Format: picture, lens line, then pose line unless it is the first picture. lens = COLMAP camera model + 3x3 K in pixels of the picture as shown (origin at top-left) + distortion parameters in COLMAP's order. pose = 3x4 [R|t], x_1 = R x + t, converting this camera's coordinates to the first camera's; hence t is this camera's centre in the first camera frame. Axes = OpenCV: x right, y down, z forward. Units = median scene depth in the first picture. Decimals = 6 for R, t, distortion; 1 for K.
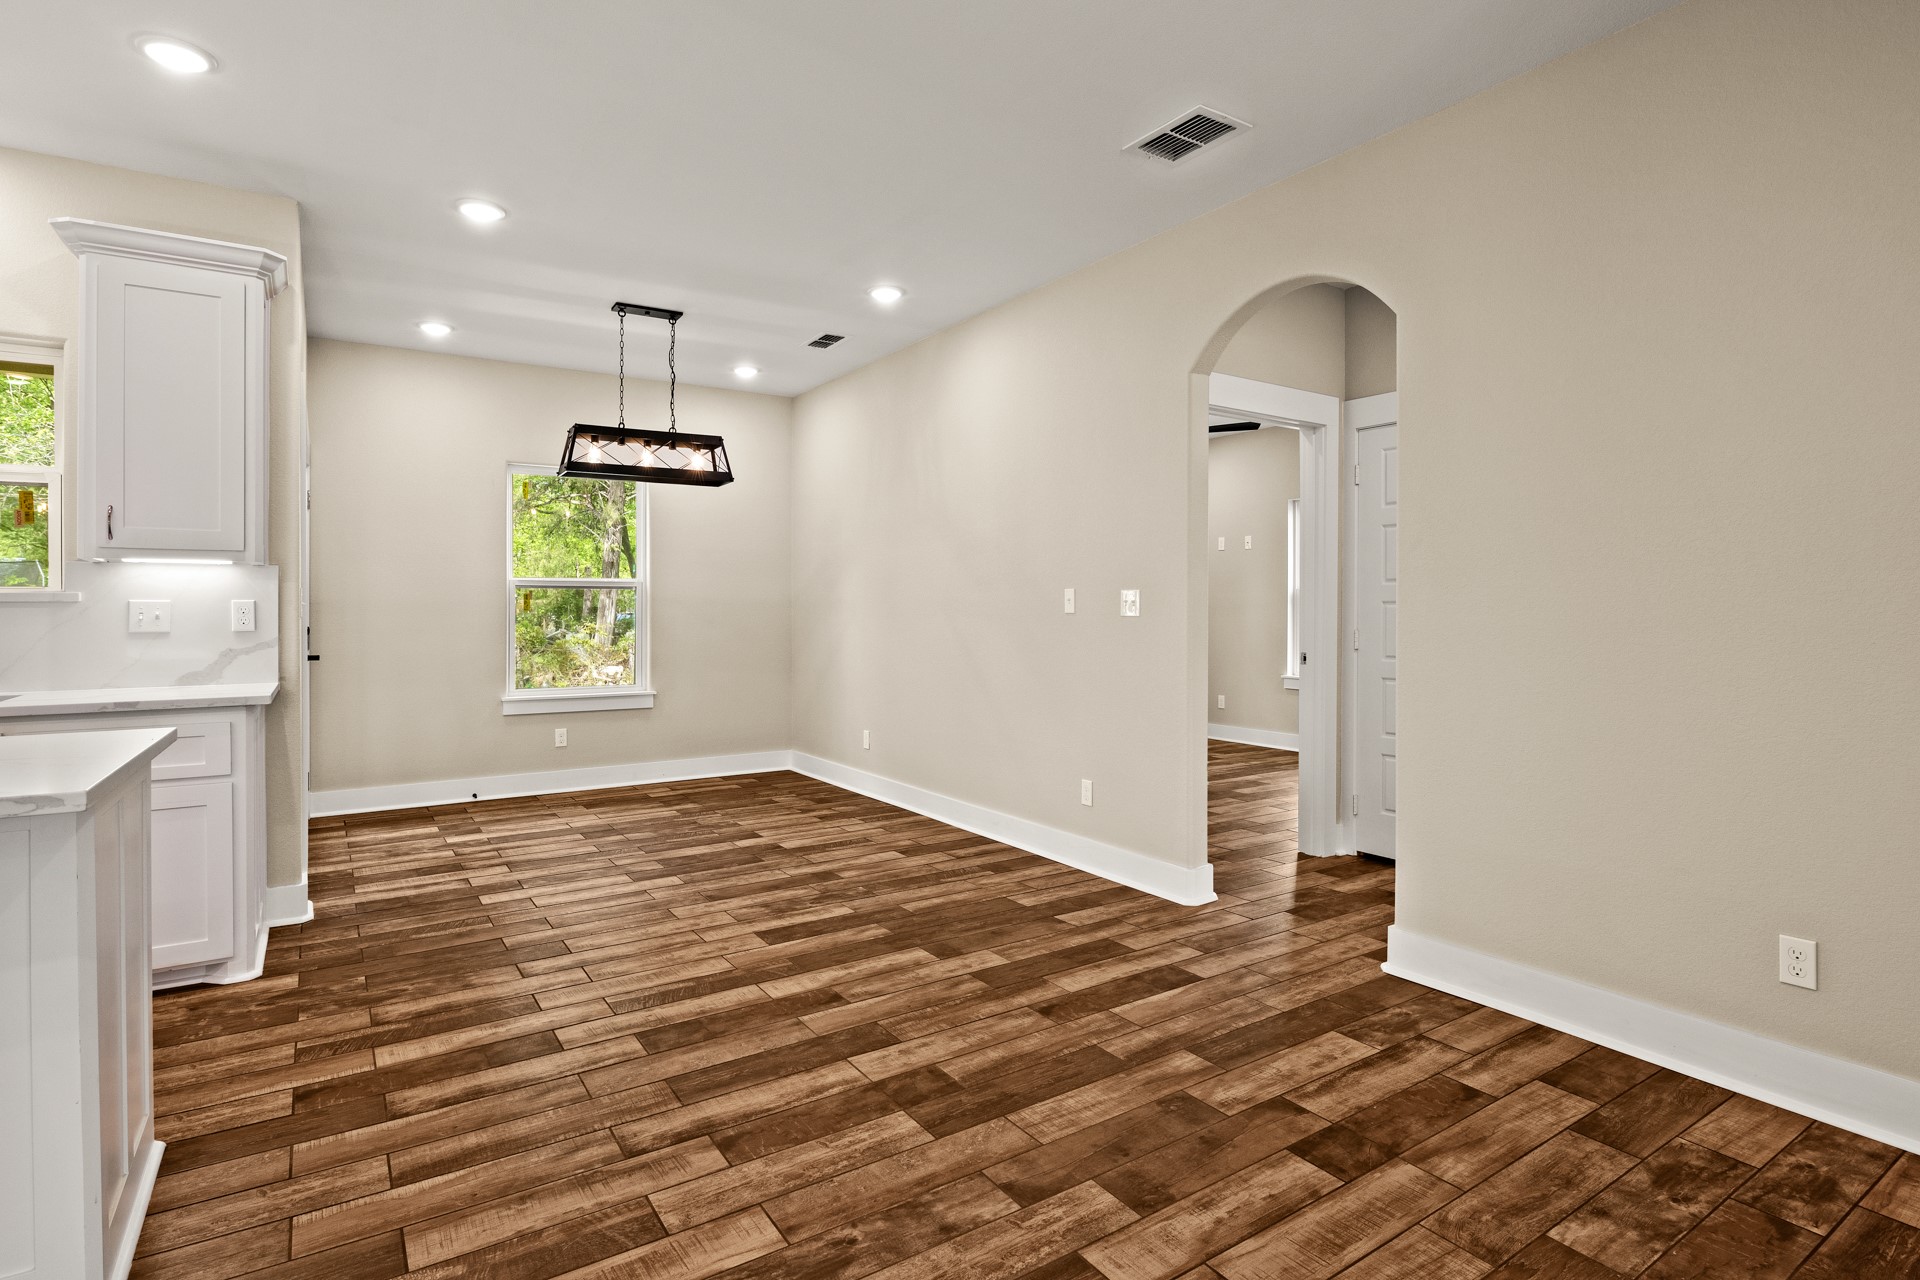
lens RADIAL K [[960.5, 0, 958.8], [0, 960.5, 610.6], [0, 0, 1]] dist [-0.008889, 0.000103]
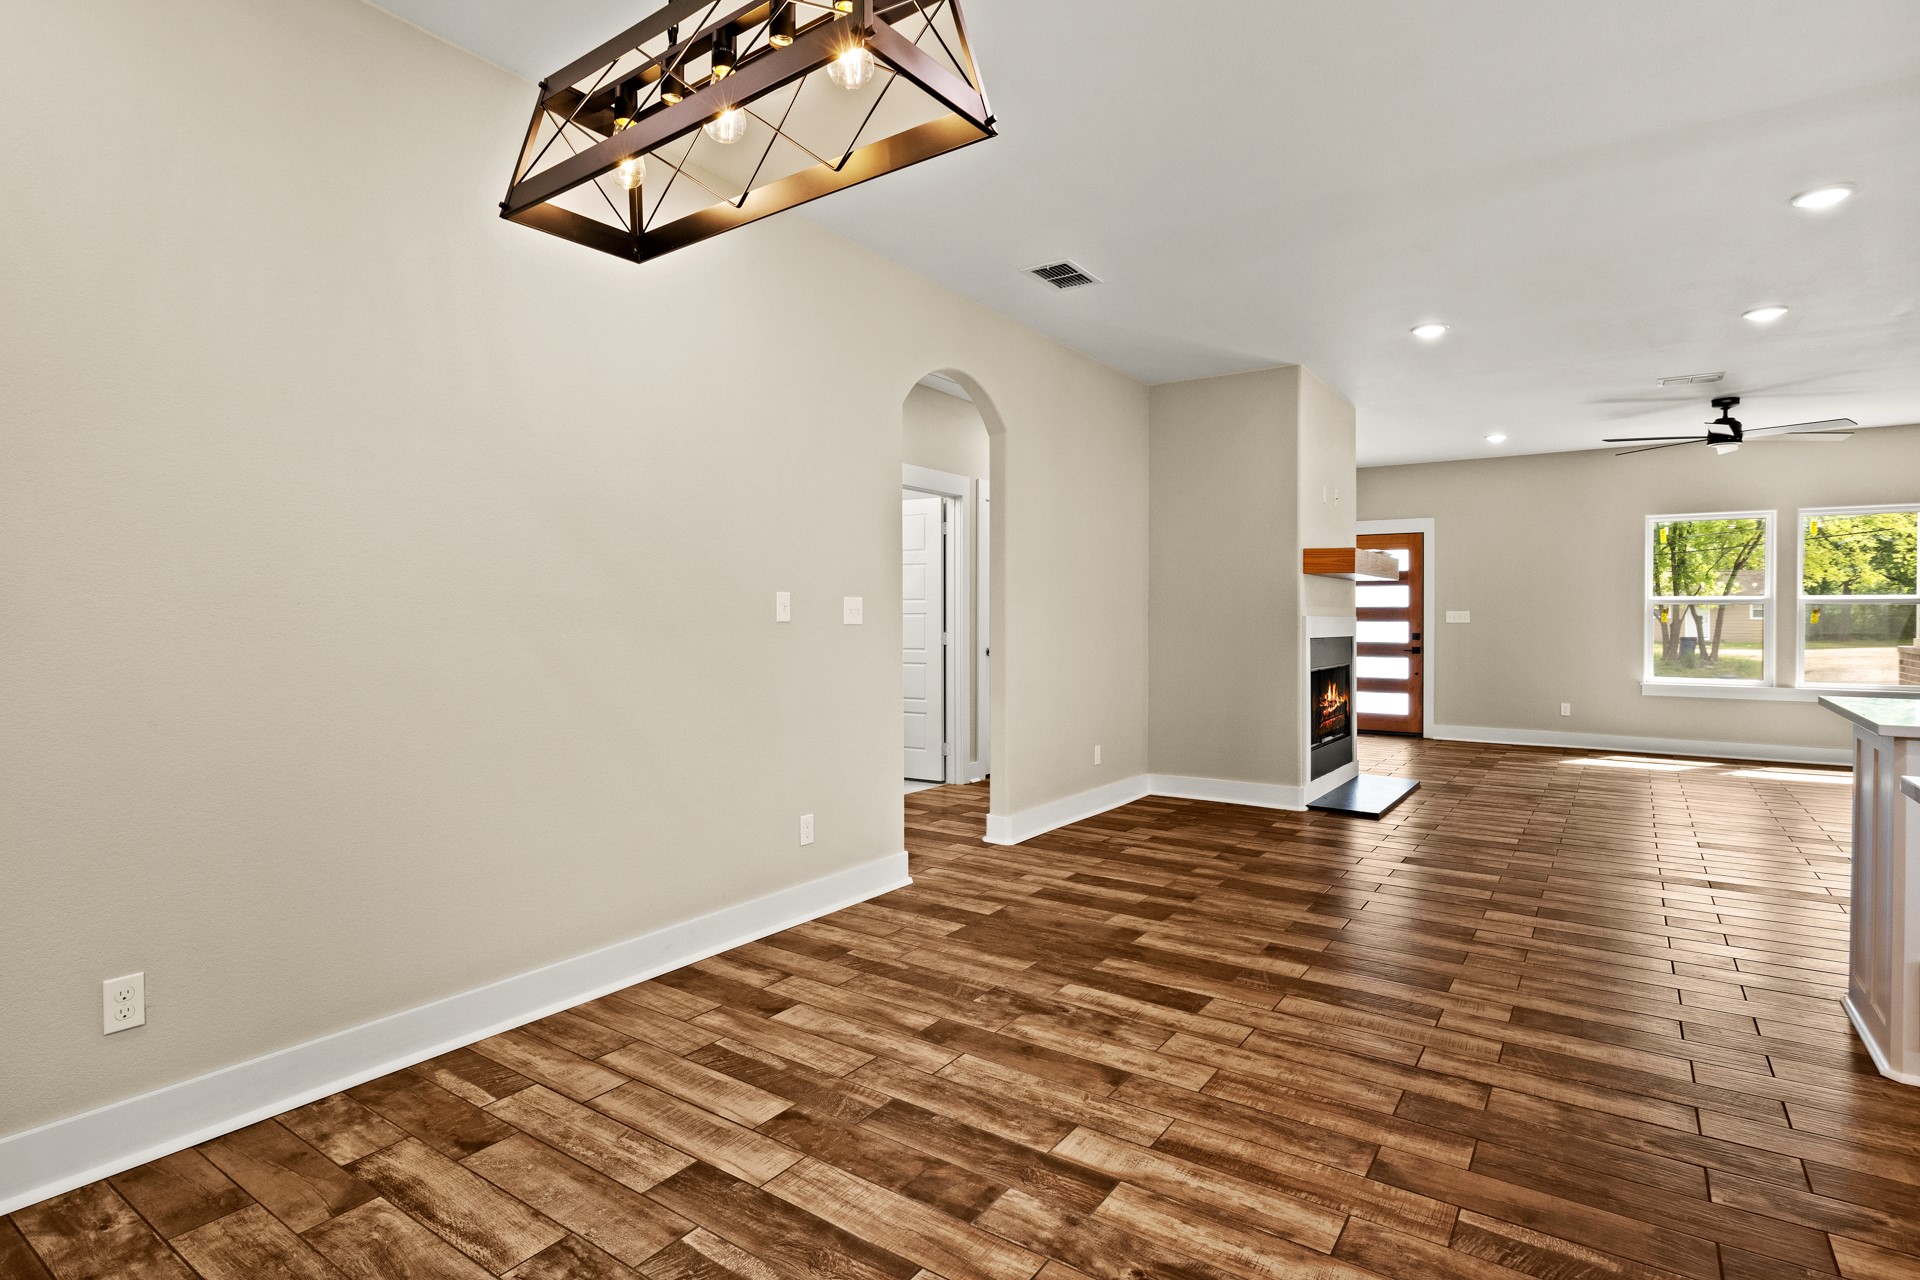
lens RADIAL K [[960.5, 0, 958.8], [0, 960.5, 610.6], [0, 0, 1]] dist [-0.008889, 0.000103]
pose [[-0.368599, 0.005216, 0.929574, -0.894187], [-0.002571, 0.999975, -0.006630, -0.002008], [-0.929585, -0.004834, -0.368576, 1.480287]]
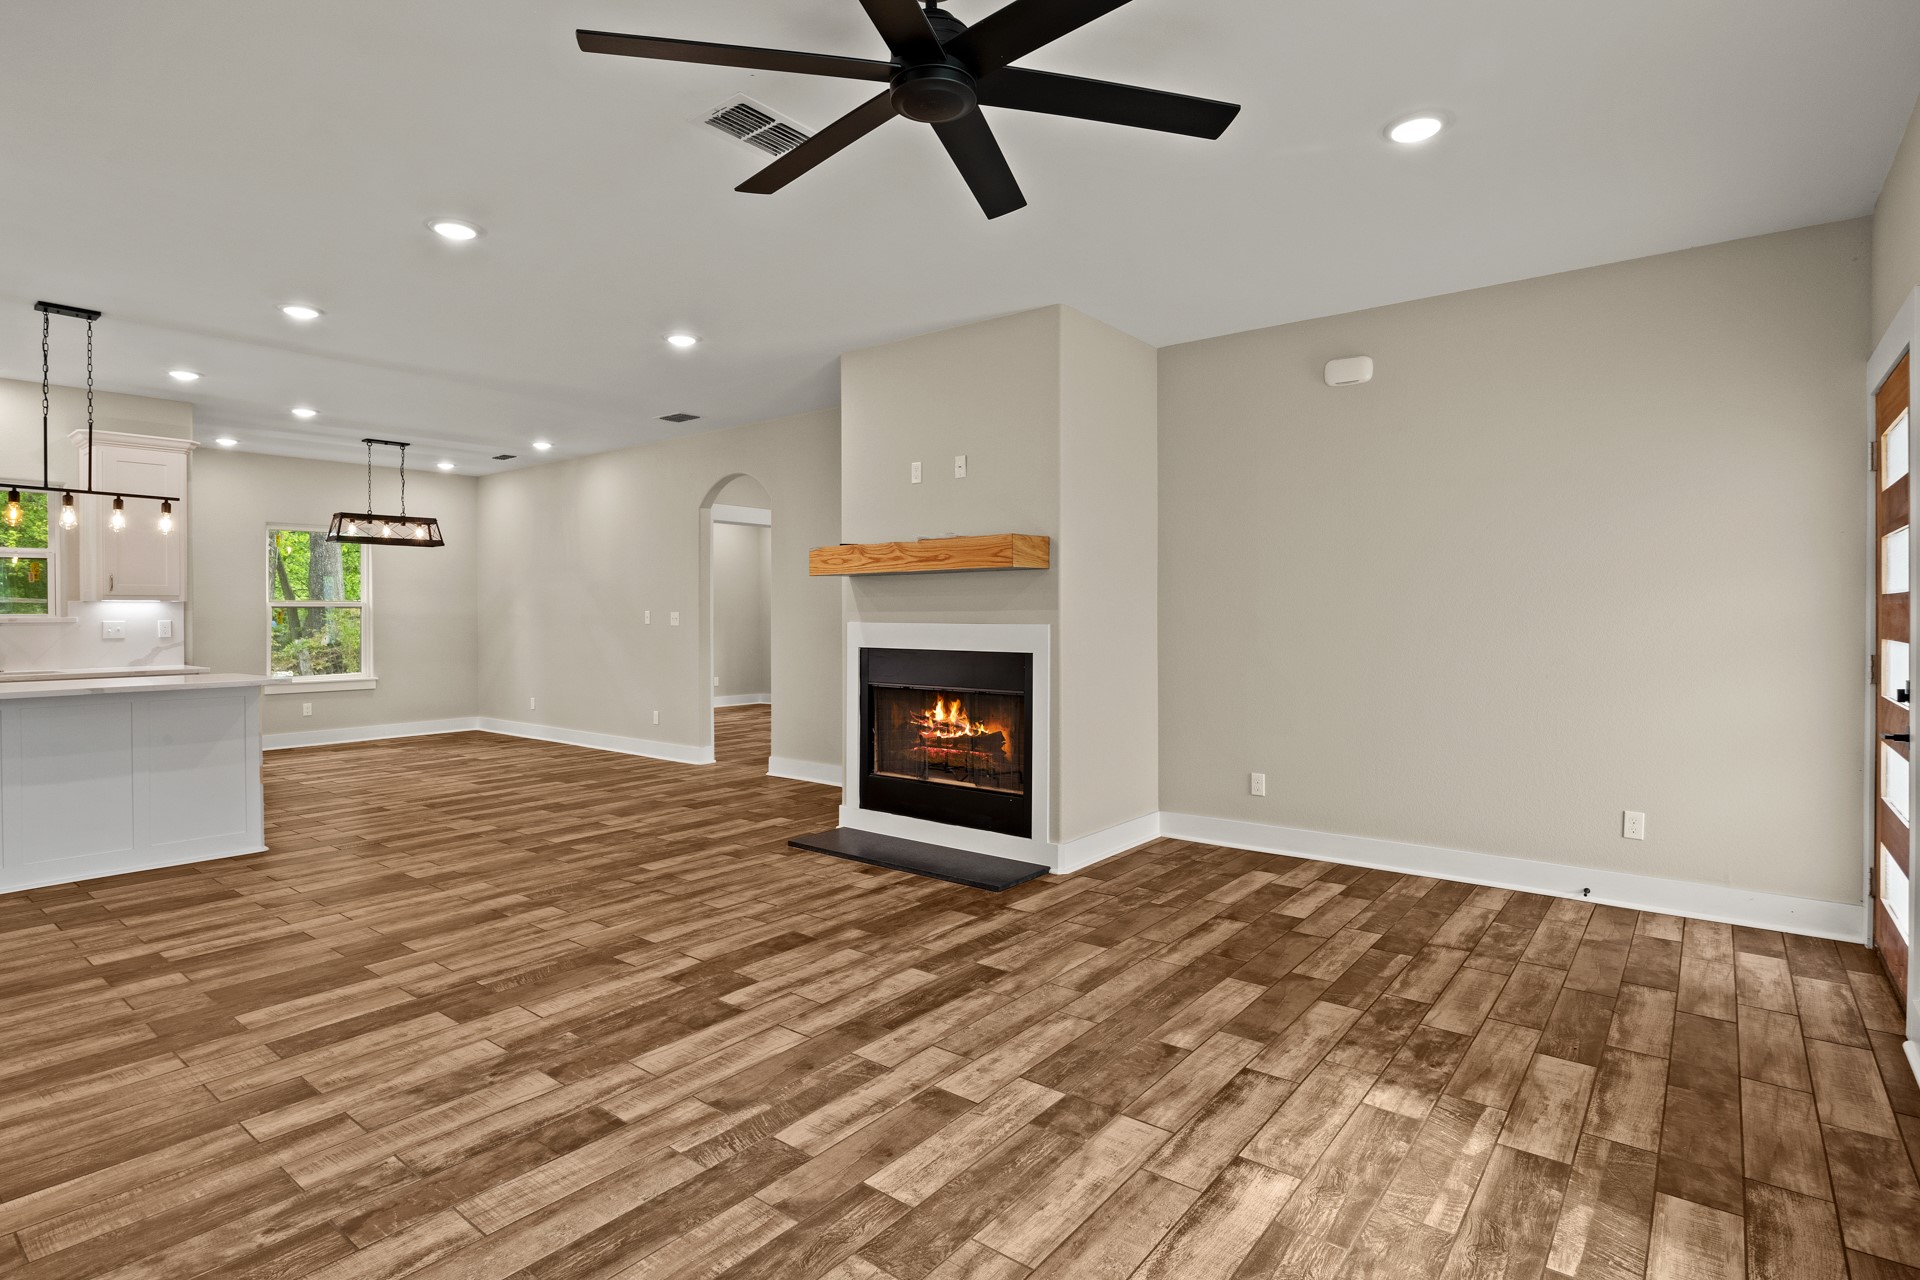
lens RADIAL K [[974.4, 0, 960.0], [0, 974.4, 623.2], [0, 0, 1]] dist [-0.001910, -0.000182]
pose [[0.952358, -0.006120, 0.304922, 0.148477], [0.003461, 0.999951, 0.009260, -0.018374], [-0.304964, -0.007764, 0.952332, -1.285408]]
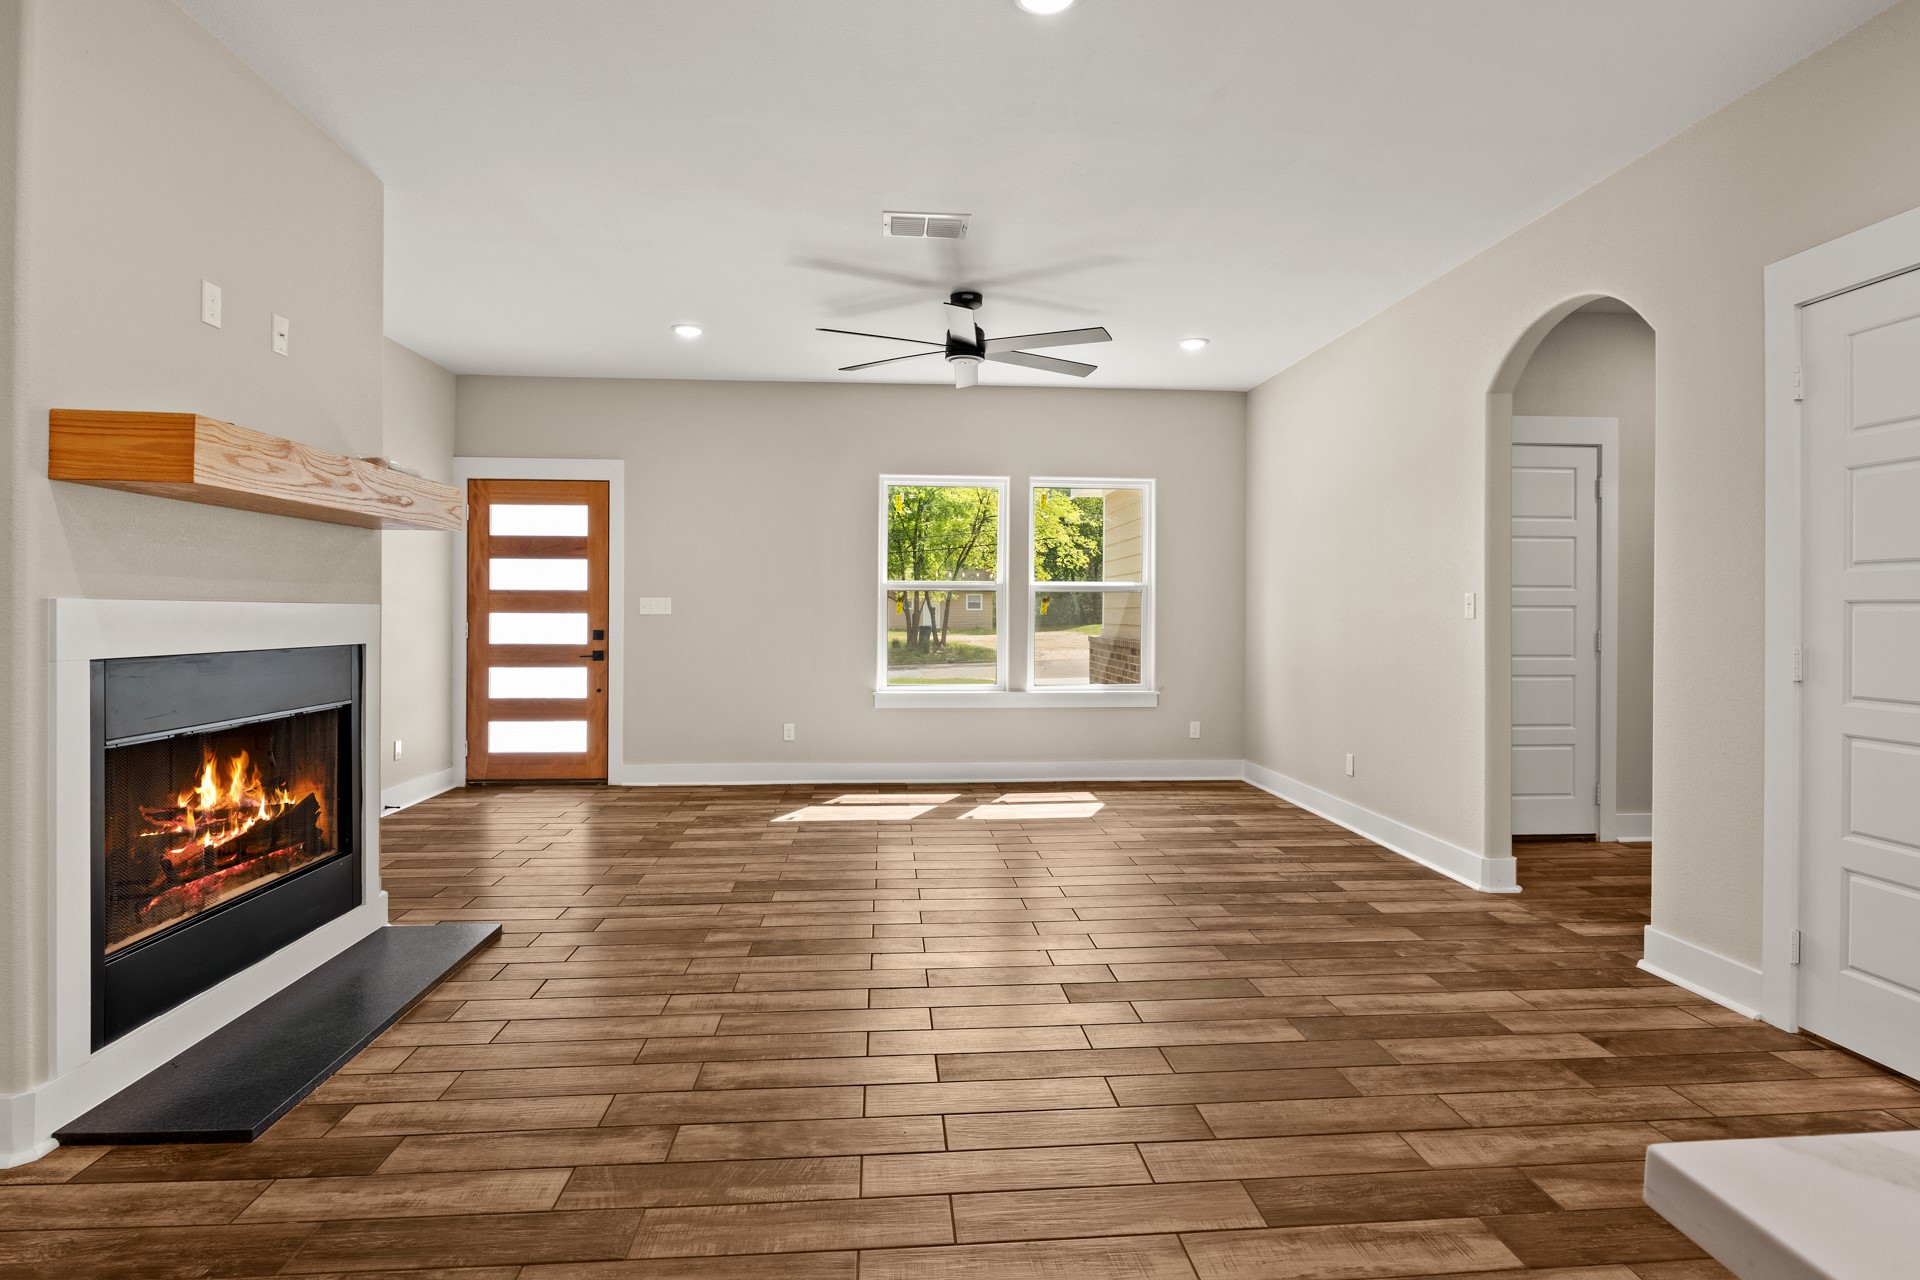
lens RADIAL K [[968.5, 0, 973.3], [0, 968.5, 613.9], [0, 0, 1]] dist [-0.013272, -0.000751]
pose [[-0.881331, -0.002975, 0.472490, -0.335836], [-0.001310, 0.999992, 0.003854, 0.001190], [-0.472497, 0.002778, -0.881328, 0.543163]]
